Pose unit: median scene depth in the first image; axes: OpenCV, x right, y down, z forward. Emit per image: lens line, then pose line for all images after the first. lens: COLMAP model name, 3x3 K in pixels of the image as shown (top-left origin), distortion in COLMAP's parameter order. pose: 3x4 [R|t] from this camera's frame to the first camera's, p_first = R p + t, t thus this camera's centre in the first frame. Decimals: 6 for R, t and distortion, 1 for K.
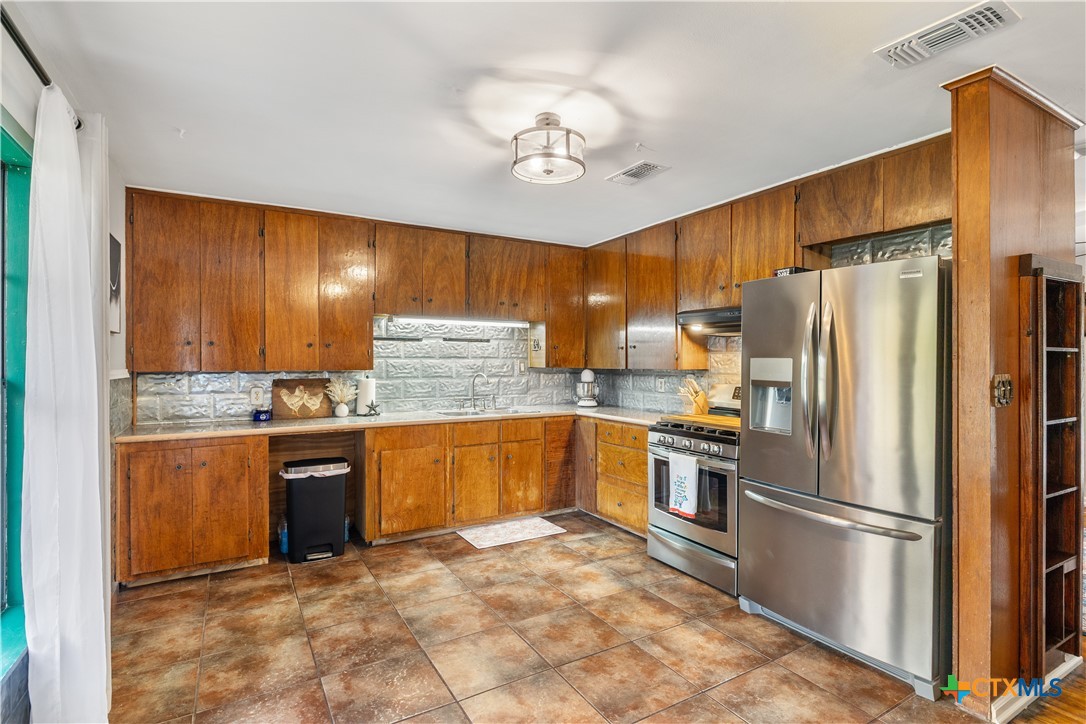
lens RADIAL K [[534.6, 0, 545.7], [0, 534.6, 361.8], [0, 0, 1]] dist [-0.000100, -0.000314]
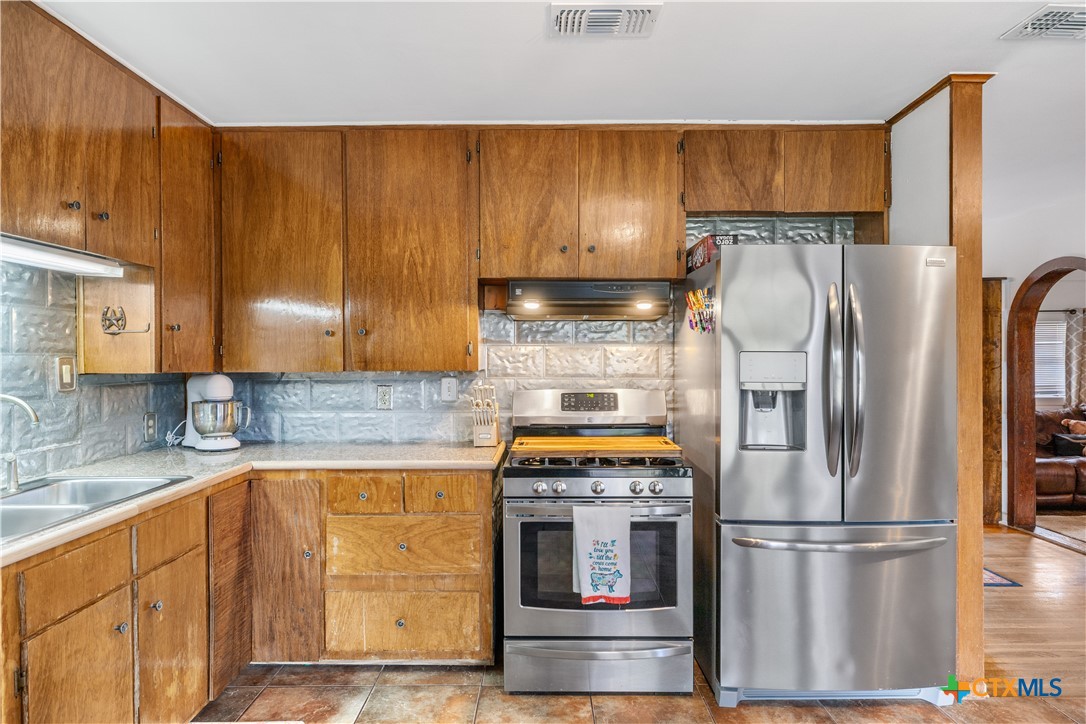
lens RADIAL K [[617.2, 0, 541.0], [0, 617.2, 360.5], [0, 0, 1]] dist [0.003829, -0.001469]
pose [[0.509387, -0.009552, 0.860485, -0.326591], [0.004929, 0.999954, 0.008183, -0.002639], [-0.860524, 0.000073, 0.509411, 0.564703]]
